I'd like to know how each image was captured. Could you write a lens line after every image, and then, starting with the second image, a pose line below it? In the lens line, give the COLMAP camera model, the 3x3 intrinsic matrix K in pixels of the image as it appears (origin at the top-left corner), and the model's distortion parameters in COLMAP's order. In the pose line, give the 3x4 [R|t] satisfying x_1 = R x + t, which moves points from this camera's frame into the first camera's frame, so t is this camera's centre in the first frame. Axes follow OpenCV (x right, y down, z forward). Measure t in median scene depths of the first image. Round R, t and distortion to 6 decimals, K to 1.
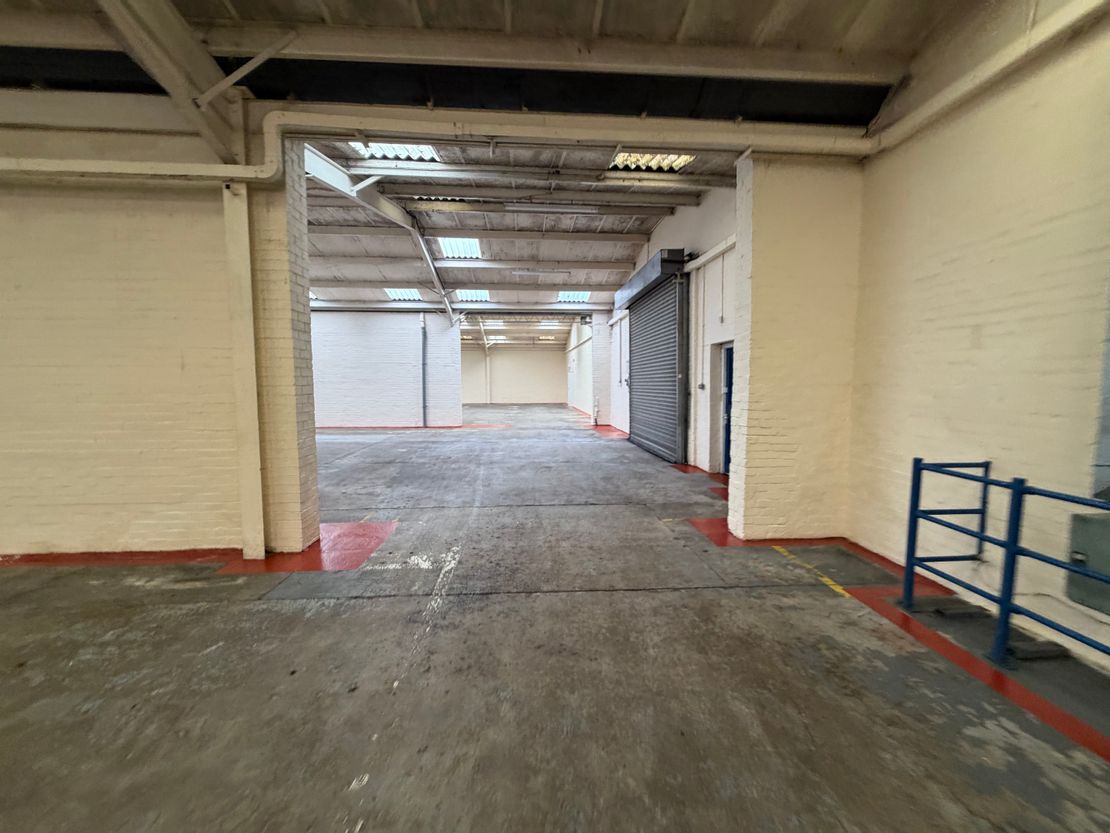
lens RADIAL K [[445.3, 0, 550.5], [0, 445.3, 418.9], [0, 0, 1]] dist [0.002049, -0.001105]
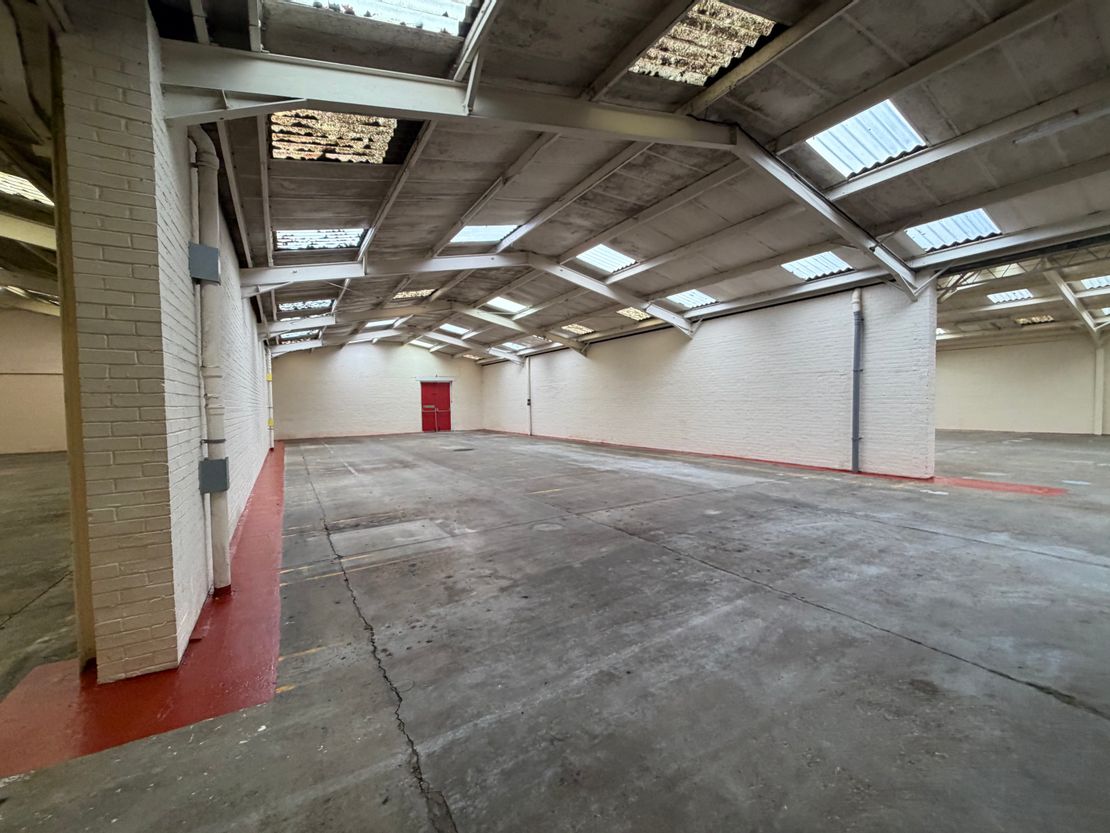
lens RADIAL K [[445.3, 0, 554.6], [0, 445.3, 421.5], [0, 0, 1]] dist [0.002049, -0.001105]
pose [[0.462602, 0.021359, -0.886309, 0.091167], [-0.052318, 0.998625, -0.003241, -0.033986], [0.885021, 0.047869, 0.463083, 0.413850]]
